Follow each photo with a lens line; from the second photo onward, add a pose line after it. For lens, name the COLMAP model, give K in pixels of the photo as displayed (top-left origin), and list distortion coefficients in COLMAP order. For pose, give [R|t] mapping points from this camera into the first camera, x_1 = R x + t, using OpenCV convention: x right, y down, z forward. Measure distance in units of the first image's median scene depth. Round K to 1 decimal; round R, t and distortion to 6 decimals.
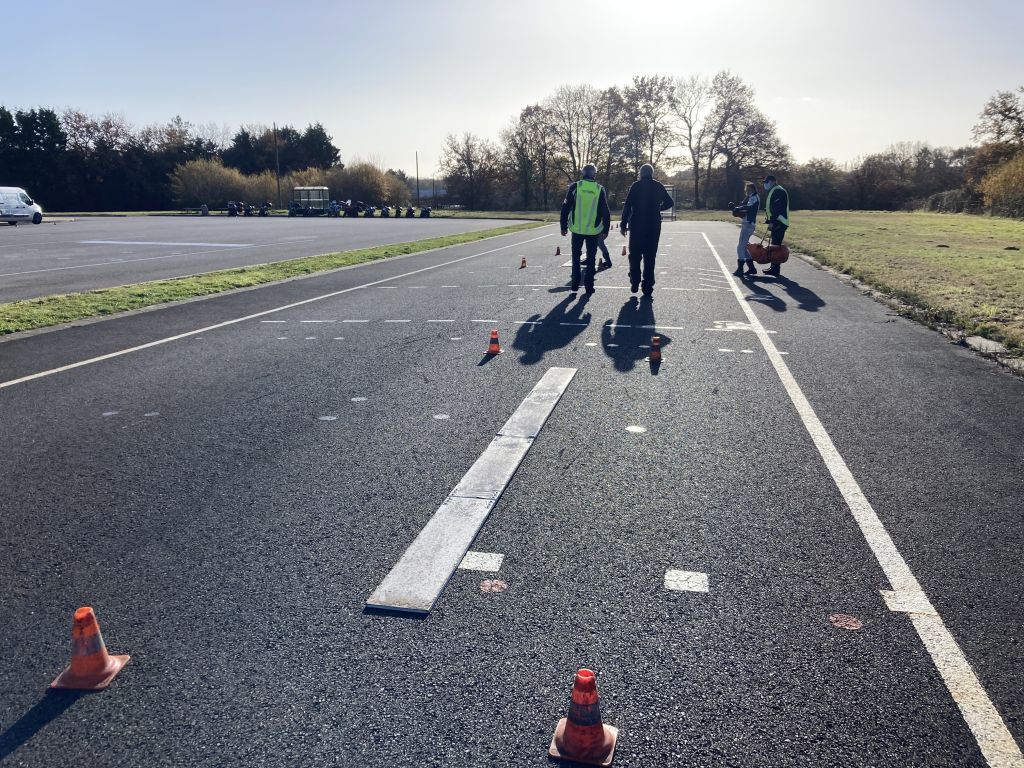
lens RADIAL K [[857.1, 0, 505.8], [0, 857.1, 378.9], [0, 0, 1]] dist [0.027811, -0.028018]
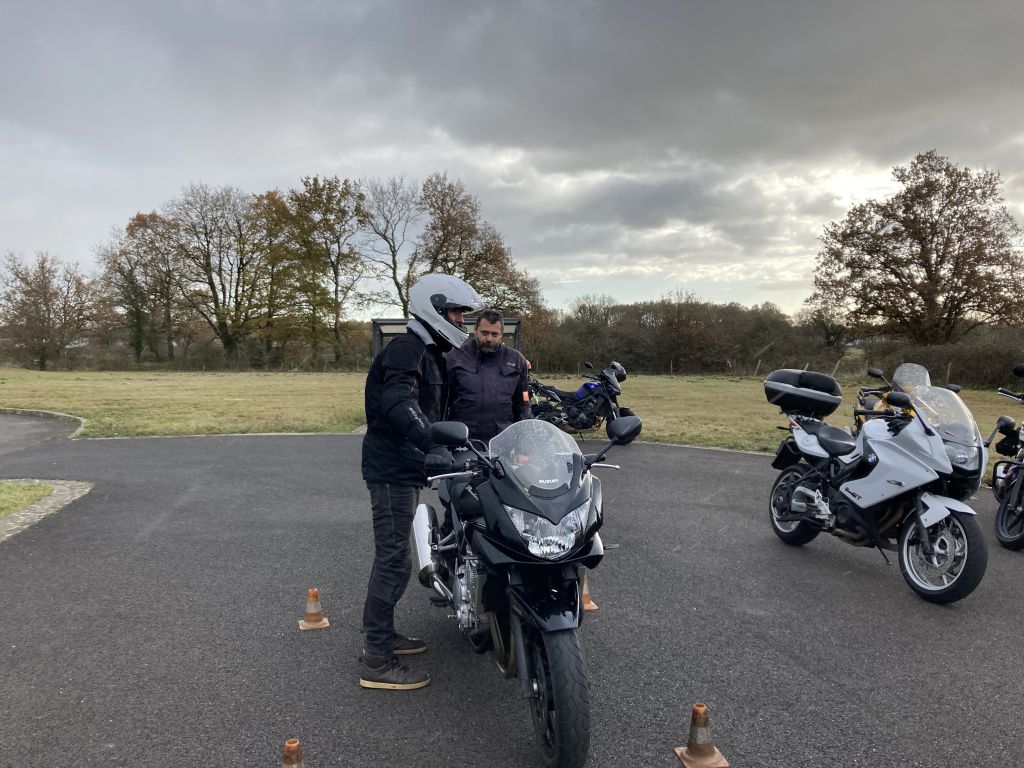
lens RADIAL K [[857.1, 0, 504.0], [0, 857.1, 389.3], [0, 0, 1]] dist [0.027811, -0.028018]
pose [[0.923633, -0.012878, 0.383061, 0.031605], [0.074015, 0.986616, -0.145295, -0.074354], [-0.376063, 0.162552, 0.912224, 0.341988]]
